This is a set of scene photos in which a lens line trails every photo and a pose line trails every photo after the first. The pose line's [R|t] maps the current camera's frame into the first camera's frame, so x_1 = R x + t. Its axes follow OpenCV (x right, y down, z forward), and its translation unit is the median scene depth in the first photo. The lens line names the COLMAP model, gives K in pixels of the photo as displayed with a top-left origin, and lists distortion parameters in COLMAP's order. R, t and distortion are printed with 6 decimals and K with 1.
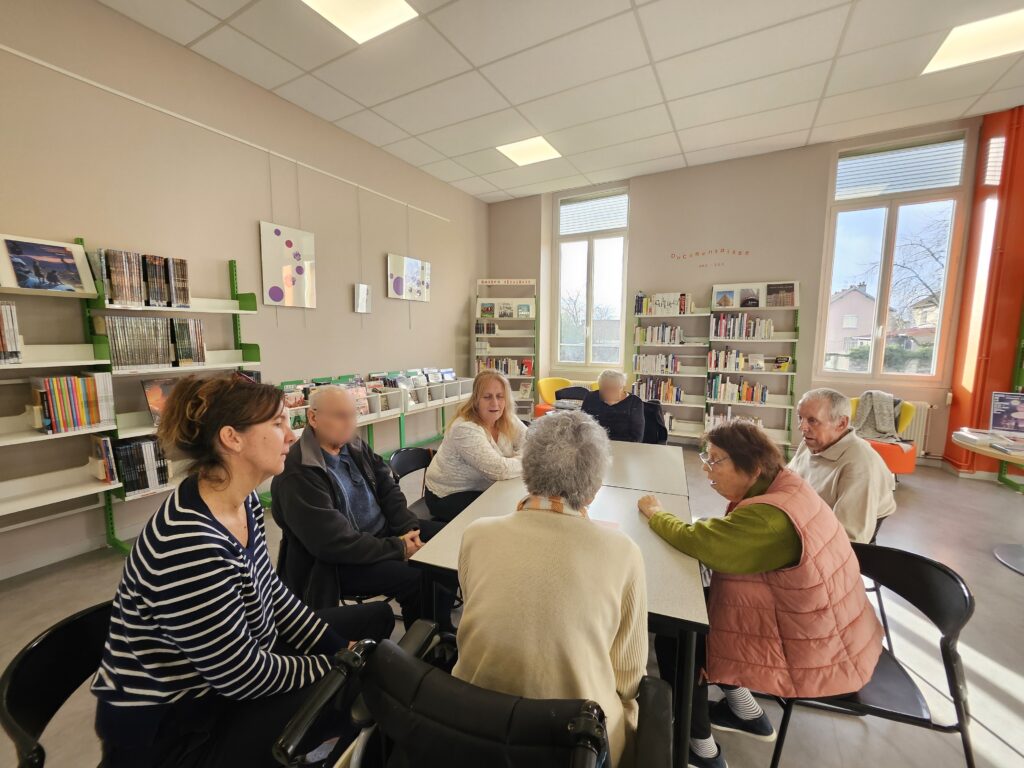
lens RADIAL K [[410.5, 0, 512.0], [0, 410.5, 384.0], [0, 0, 1]] dist [0.000906, -0.011027]
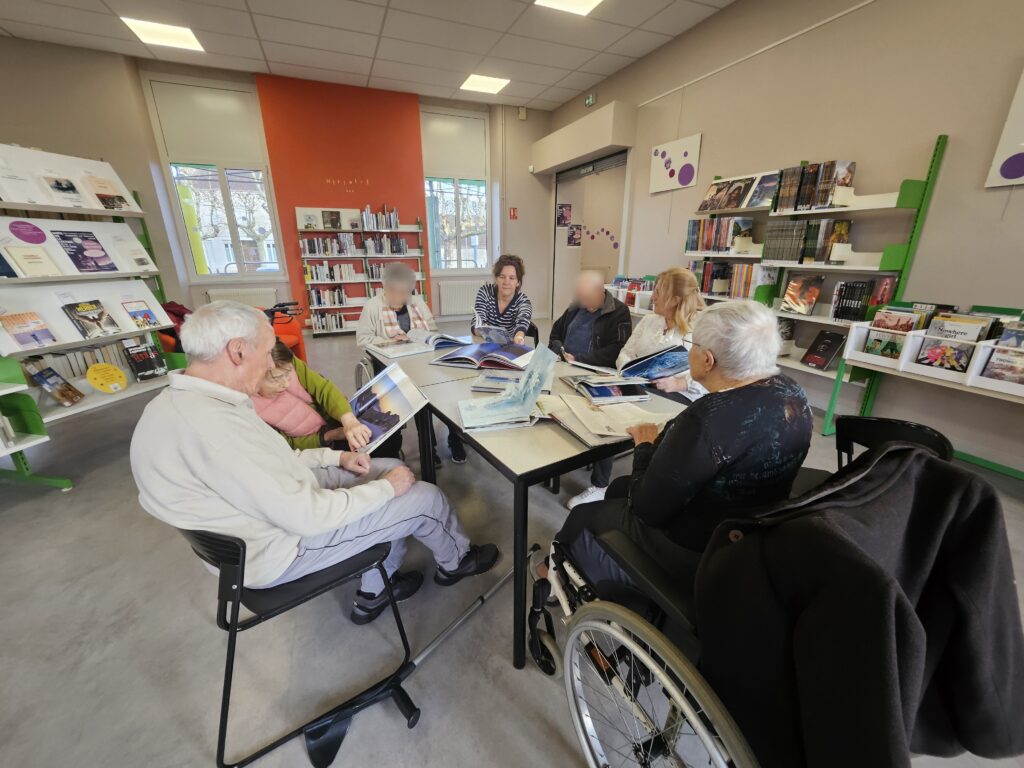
lens RADIAL K [[408.2, 0, 512.0], [0, 408.2, 384.0], [0, 0, 1]] dist [-0.002576, -0.000073]
pose [[-0.603666, 0.249692, -0.757127, 0.368916], [-0.098041, 0.919229, 0.381322, -0.050782], [0.791186, 0.304421, -0.530427, 0.603545]]
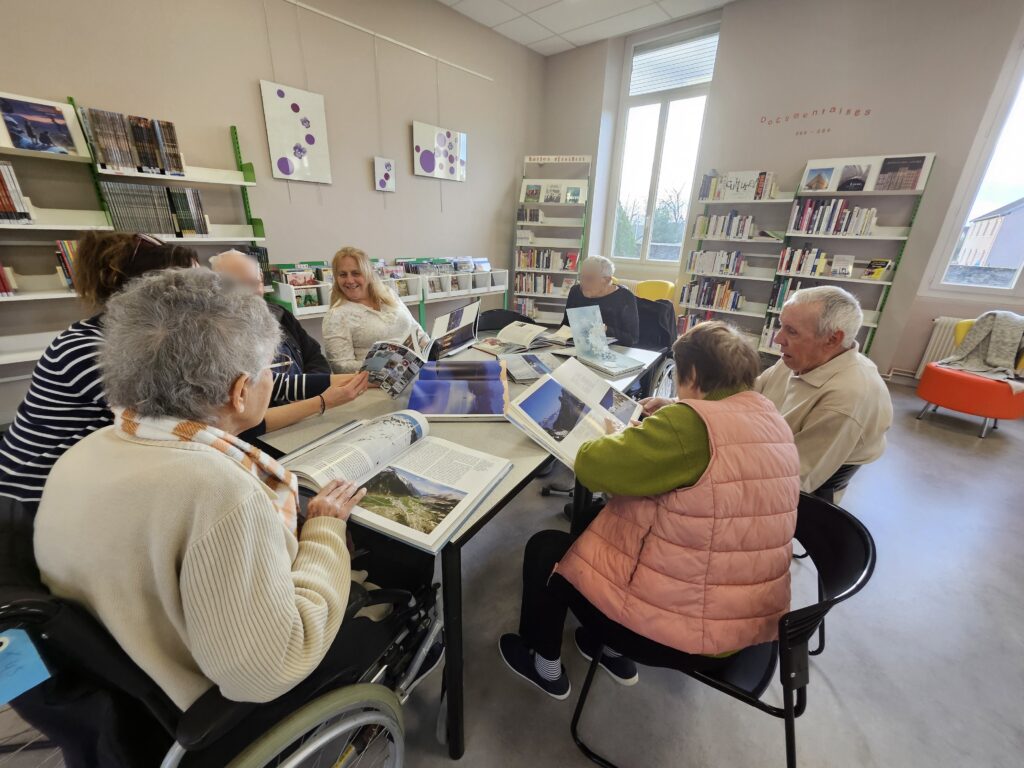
lens RADIAL K [[408.2, 0, 512.0], [0, 408.2, 384.0], [0, 0, 1]] dist [-0.002576, -0.000073]
pose [[0.976263, 0.103190, -0.190428, 0.140815], [-0.054692, 0.968169, 0.244247, 0.011973], [0.209571, -0.228035, 0.950831, 0.054728]]
